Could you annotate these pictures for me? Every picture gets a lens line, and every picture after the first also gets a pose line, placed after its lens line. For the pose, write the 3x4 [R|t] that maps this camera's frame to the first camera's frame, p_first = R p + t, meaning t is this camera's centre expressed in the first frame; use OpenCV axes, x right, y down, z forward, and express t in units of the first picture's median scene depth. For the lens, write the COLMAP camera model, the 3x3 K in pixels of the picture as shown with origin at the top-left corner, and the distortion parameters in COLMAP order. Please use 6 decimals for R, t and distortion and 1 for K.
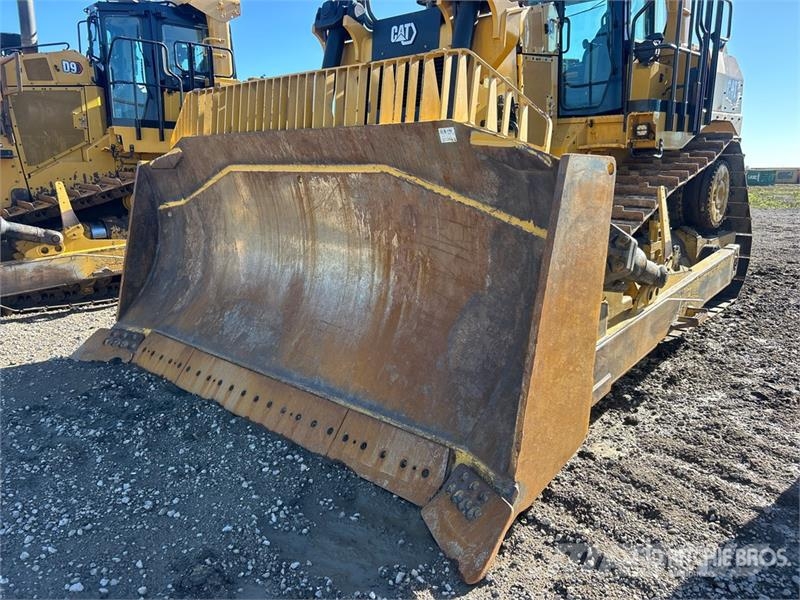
lens RADIAL K [[611.1, 0, 400.0], [0, 611.1, 287.5], [0, 0, 1]] dist [0.062740, -0.061282]
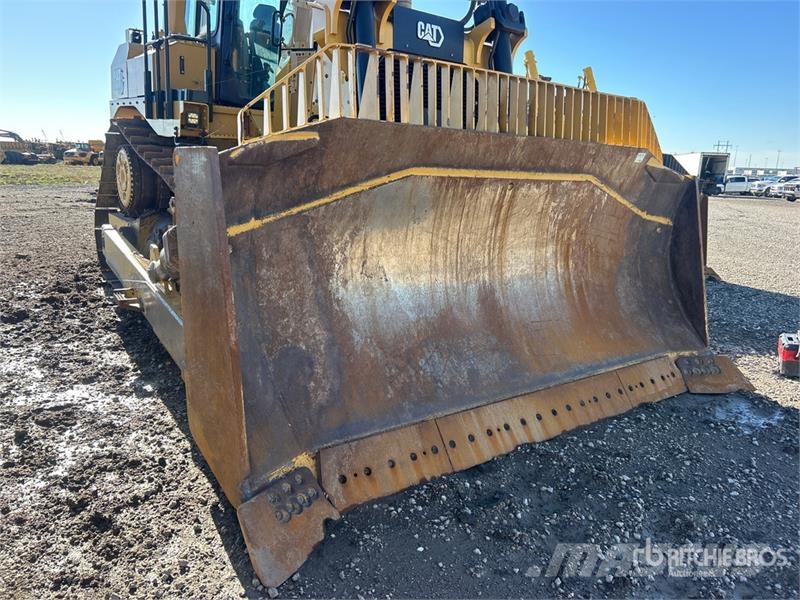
lens RADIAL K [[604.3, 0, 397.9], [0, 604.3, 292.2], [0, 0, 1]] dist [0.069668, -0.060134]
pose [[0.159915, -0.193741, 0.967932, -1.114055], [0.139986, 0.975092, 0.172047, -0.197128], [-0.977155, 0.107984, 0.183053, 0.987820]]
